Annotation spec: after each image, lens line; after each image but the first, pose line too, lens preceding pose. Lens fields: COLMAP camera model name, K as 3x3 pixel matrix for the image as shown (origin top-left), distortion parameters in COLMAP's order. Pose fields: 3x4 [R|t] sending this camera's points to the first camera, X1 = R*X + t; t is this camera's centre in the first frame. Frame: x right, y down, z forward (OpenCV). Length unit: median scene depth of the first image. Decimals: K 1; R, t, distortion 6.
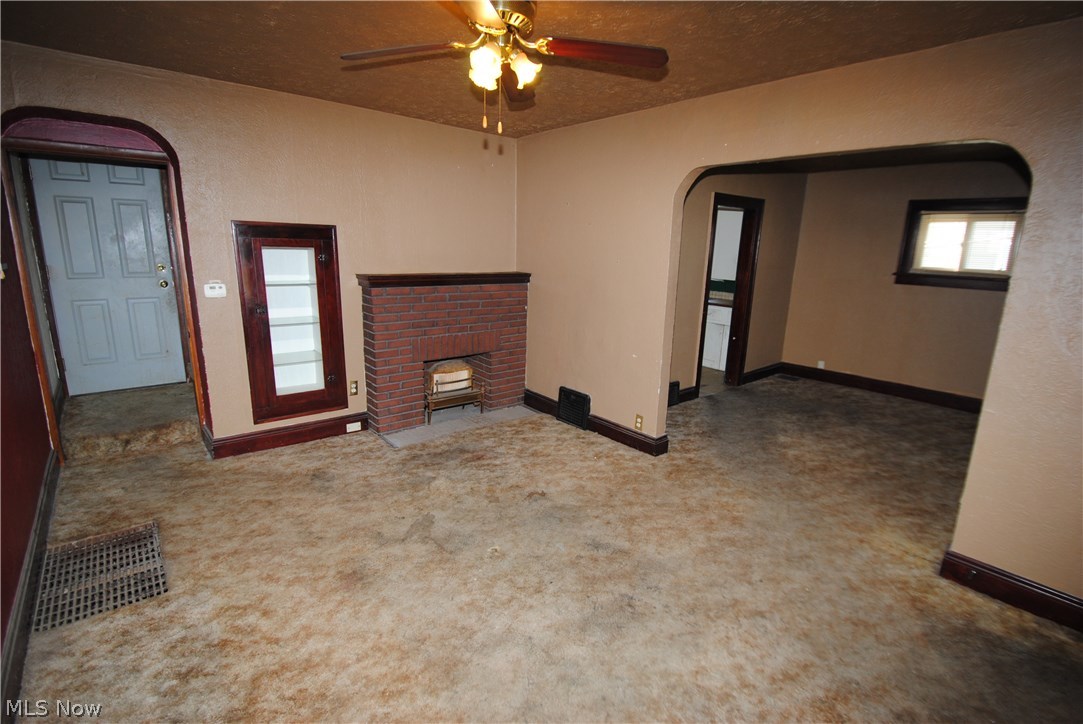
lens RADIAL K [[505.8, 0, 544.1], [0, 505.8, 361.4], [0, 0, 1]] dist [-0.005058, -0.001146]
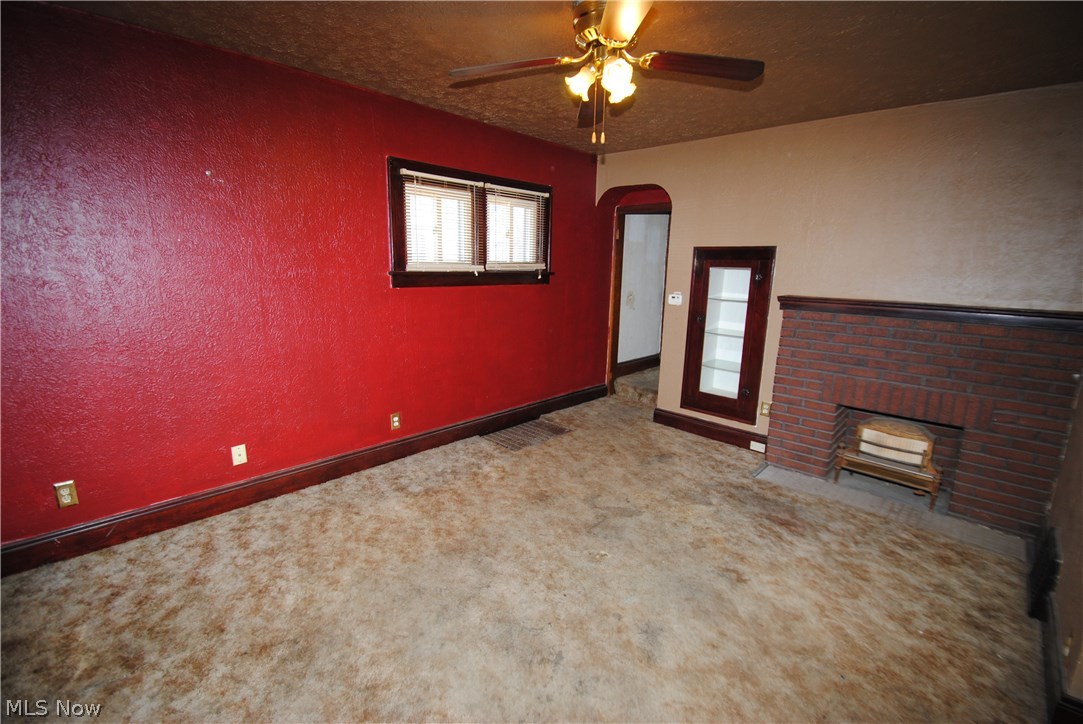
lens RADIAL K [[476.9, 0, 541.5], [0, 476.9, 362.0], [0, 0, 1]] dist [0.001175, 0.000111]
pose [[0.109605, 0.174086, -0.978612, 0.514086], [-0.241028, 0.959814, 0.143747, -0.069403], [0.964309, 0.220118, 0.147161, 0.450752]]
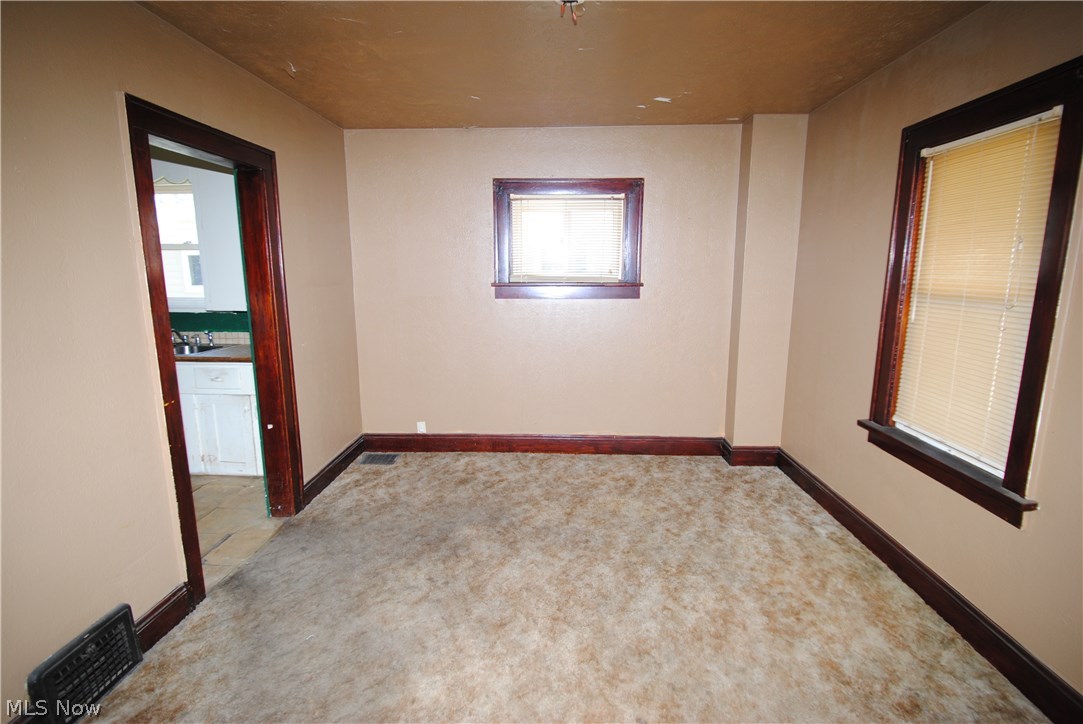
lens RADIAL K [[505.8, 0, 544.1], [0, 505.8, 361.4], [0, 0, 1]] dist [-0.005058, -0.001146]
pose [[0.670823, -0.158661, 0.724447, 0.319619], [0.184878, 0.981784, 0.043827, -0.126894], [-0.718204, 0.104534, 0.687936, 0.703026]]
